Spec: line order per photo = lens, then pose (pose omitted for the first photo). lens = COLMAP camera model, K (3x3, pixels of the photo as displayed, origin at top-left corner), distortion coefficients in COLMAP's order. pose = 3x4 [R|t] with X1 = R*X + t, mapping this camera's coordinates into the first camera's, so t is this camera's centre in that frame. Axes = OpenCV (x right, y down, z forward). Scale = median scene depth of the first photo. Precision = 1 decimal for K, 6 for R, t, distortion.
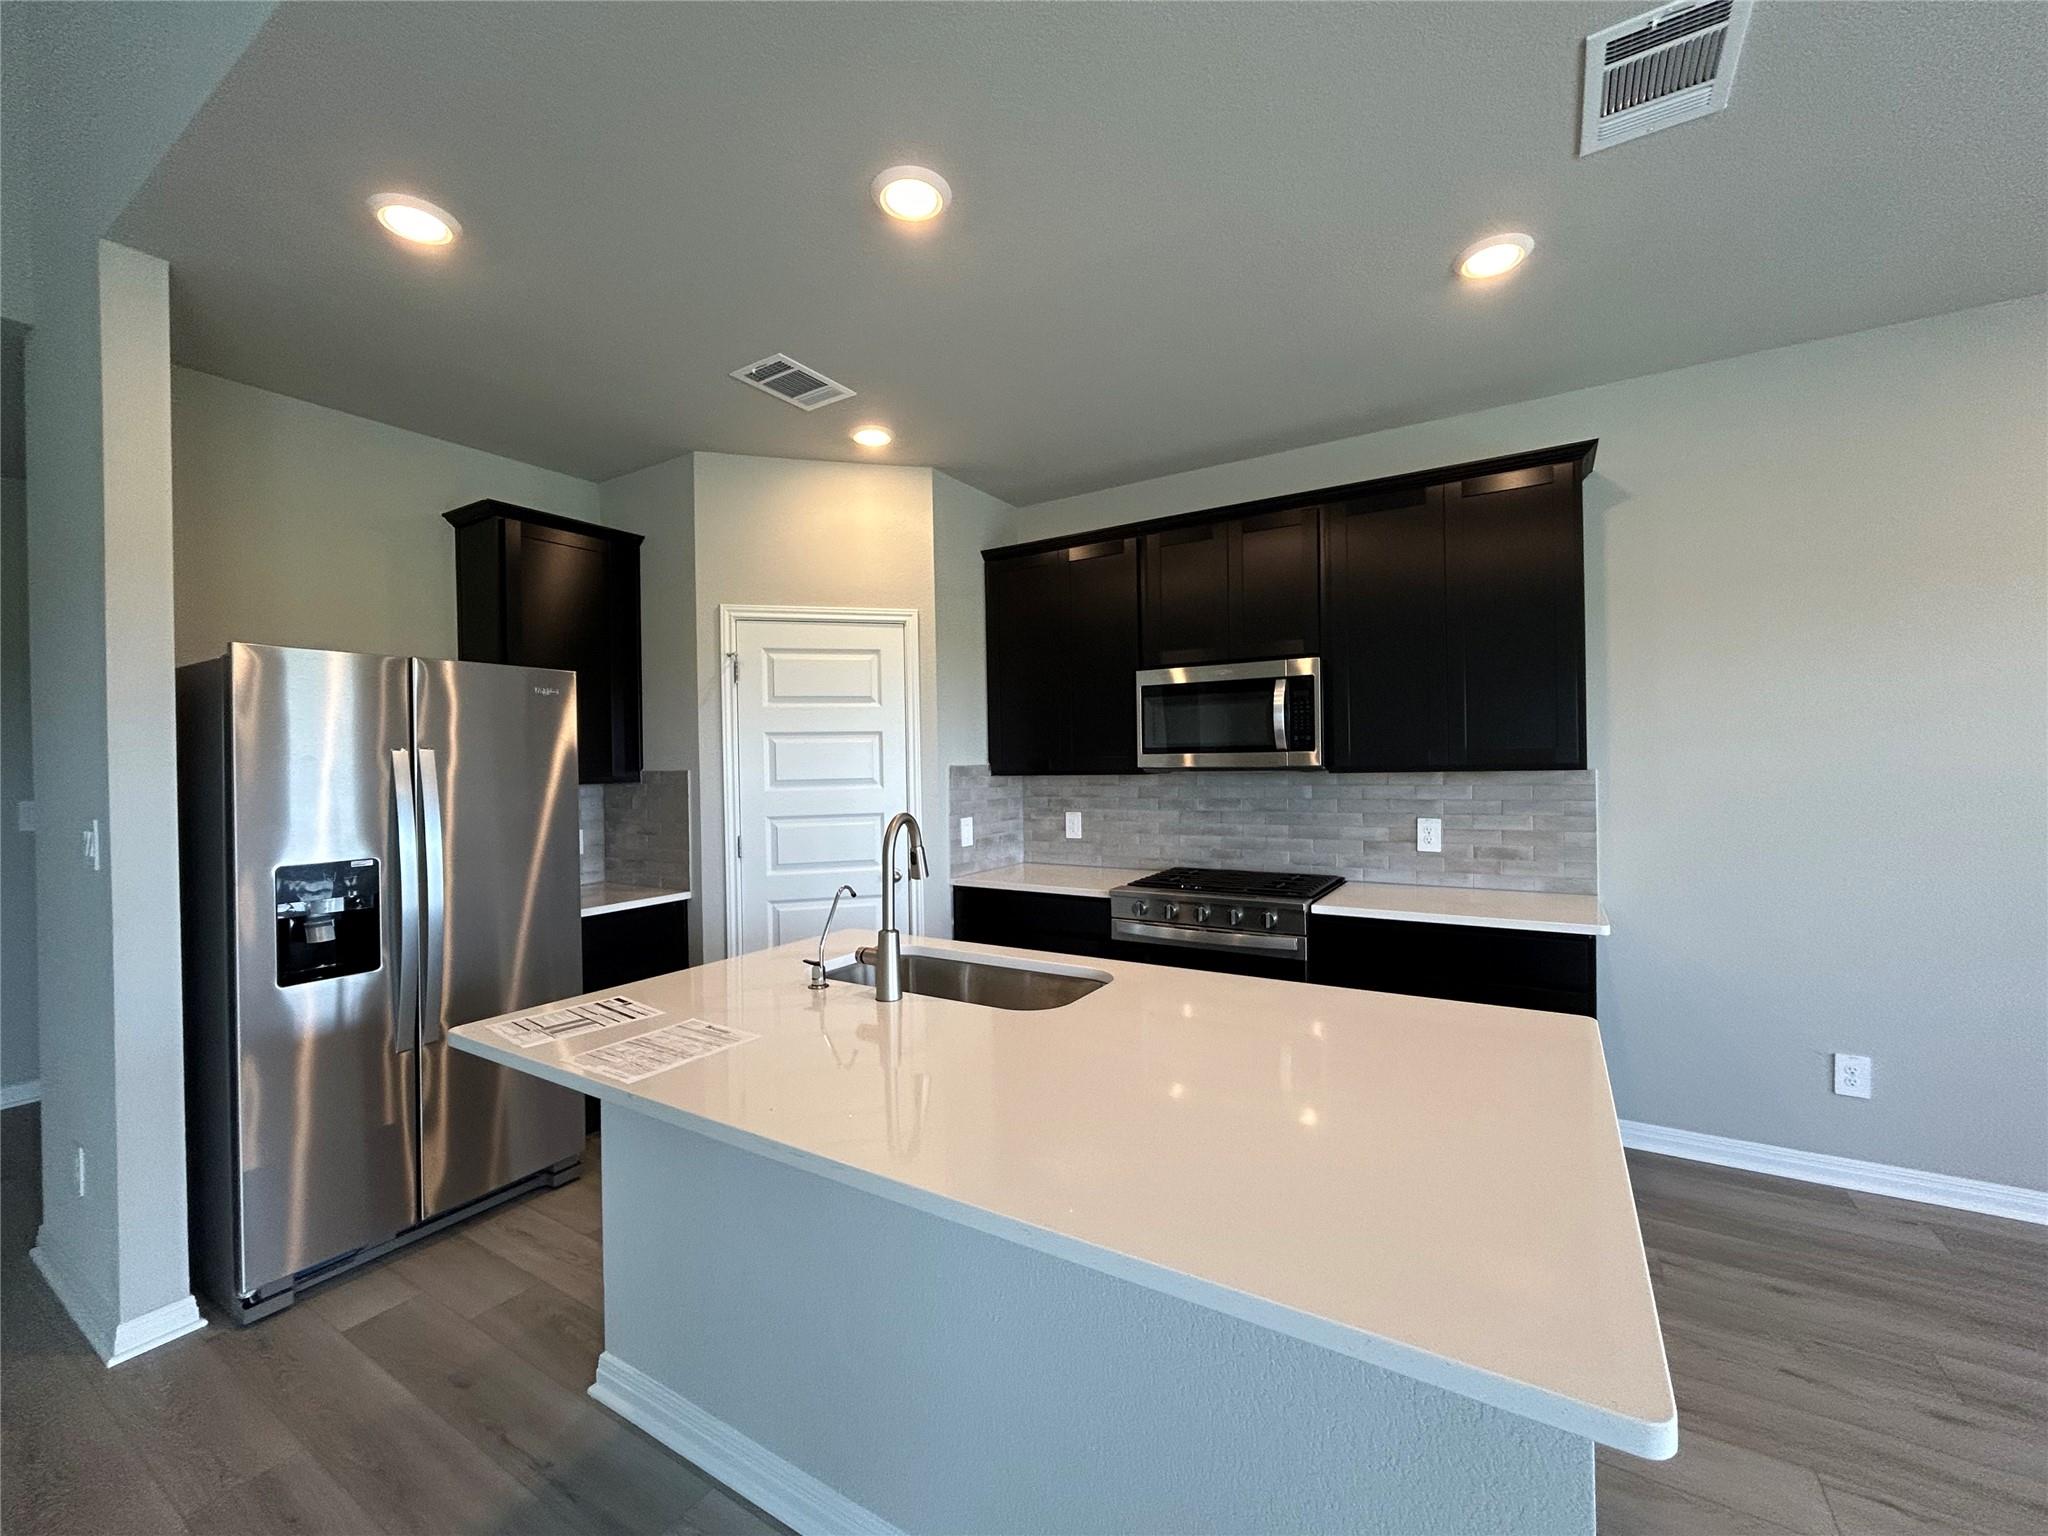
lens RADIAL K [[830.1, 0, 1024.0], [0, 830.1, 768.0], [0, 0, 1]] dist [0.039310, 0.000060]
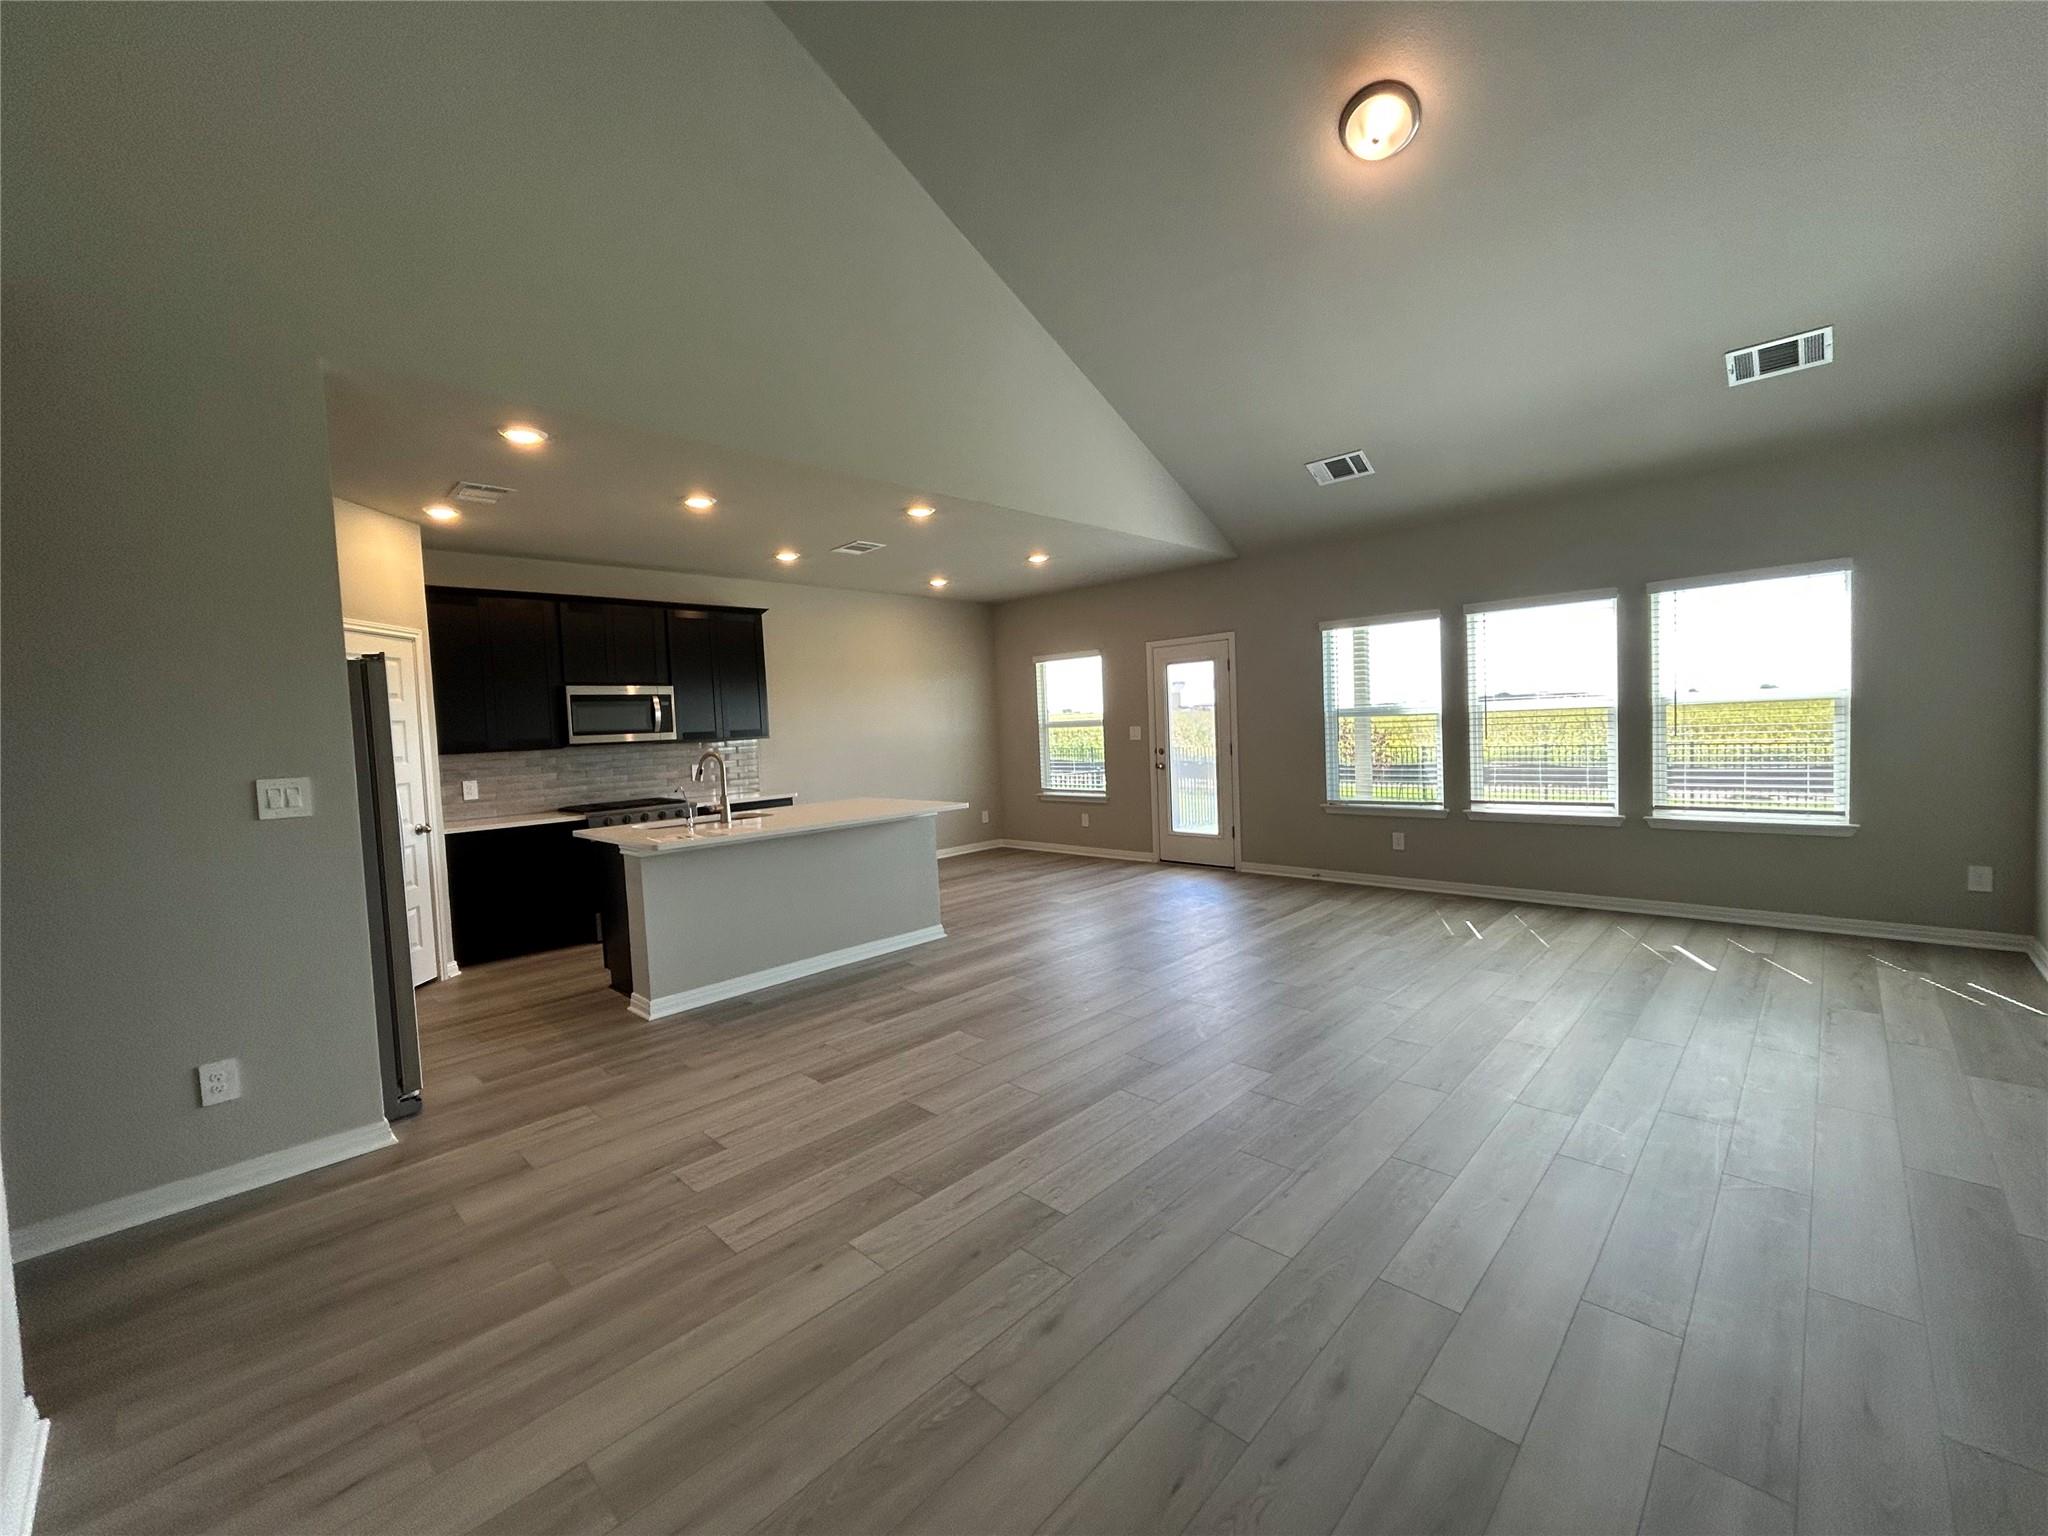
lens RADIAL K [[830.1, 0, 1024.0], [0, 830.1, 768.0], [0, 0, 1]] dist [0.039310, 0.000060]
pose [[0.211619, -0.048693, 0.976139, -1.307003], [0.046855, 0.998115, 0.039632, 0.022927], [-0.976229, 0.037350, 0.213501, -0.234708]]
